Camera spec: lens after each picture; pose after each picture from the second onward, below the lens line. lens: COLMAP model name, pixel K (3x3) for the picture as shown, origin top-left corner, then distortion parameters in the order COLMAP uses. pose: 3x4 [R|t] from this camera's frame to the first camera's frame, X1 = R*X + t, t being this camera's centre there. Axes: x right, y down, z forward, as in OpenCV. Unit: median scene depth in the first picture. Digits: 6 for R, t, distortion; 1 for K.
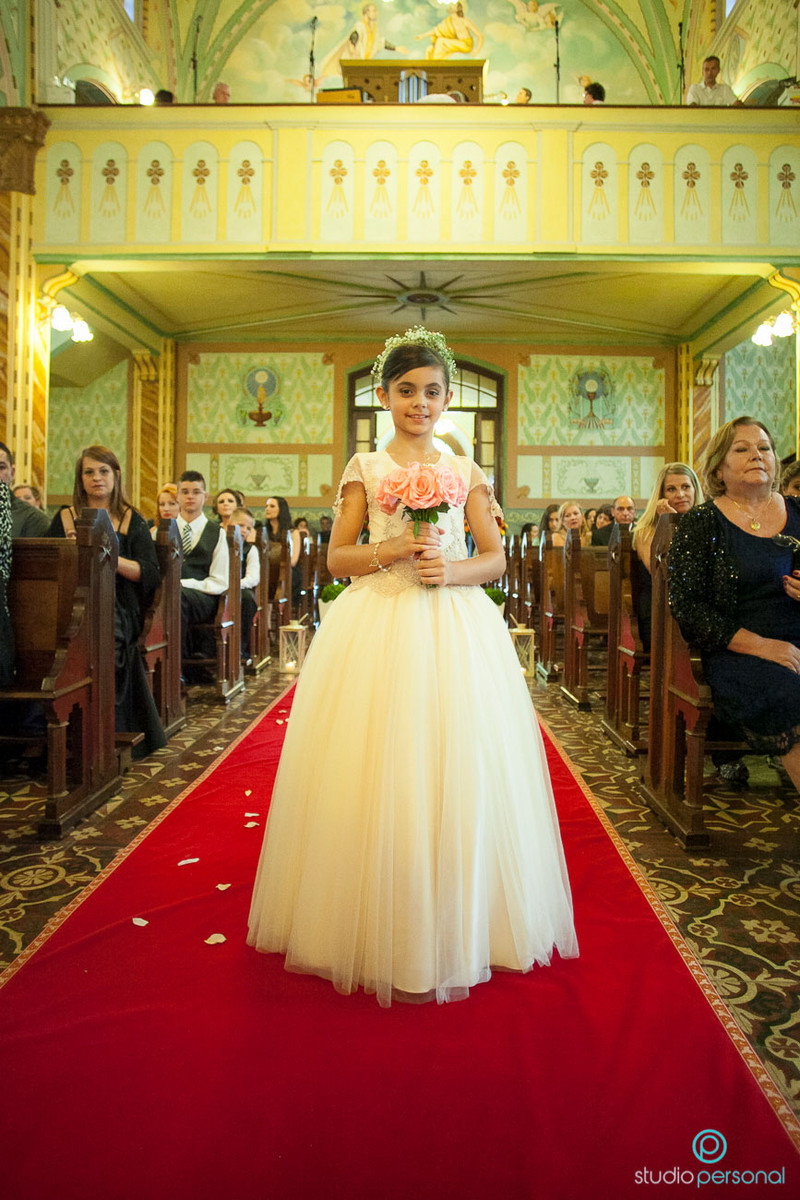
lens RADIAL K [[693.2, 0, 400.0], [0, 693.2, 600.0], [0, 0, 1]] dist [-0.029352, 0.054325]
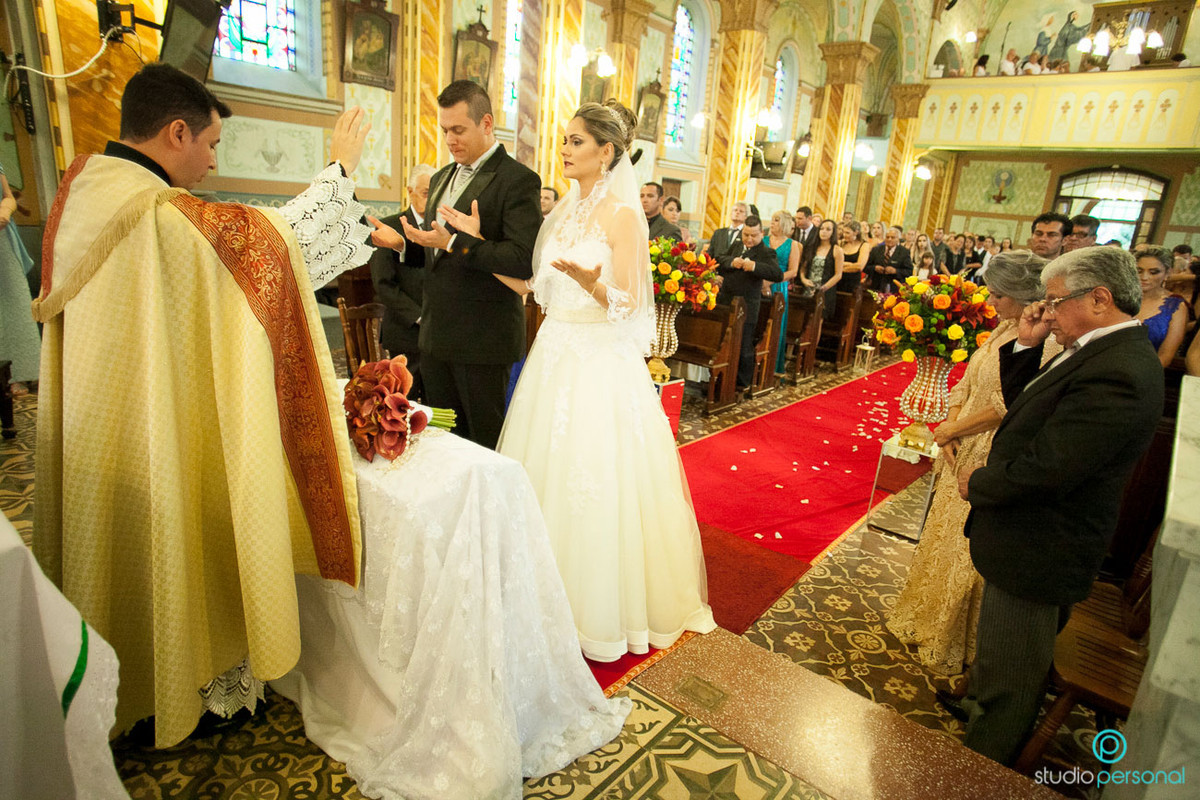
lens RADIAL K [[674.4, 0, 605.8], [0, 674.4, 390.1], [0, 0, 1]] dist [-0.077202, 0.047576]
pose [[0.777047, 0.212480, -0.592495, 0.131298], [-0.113601, 0.973184, 0.200017, 0.001984], [0.619106, -0.088115, 0.780348, -1.069364]]
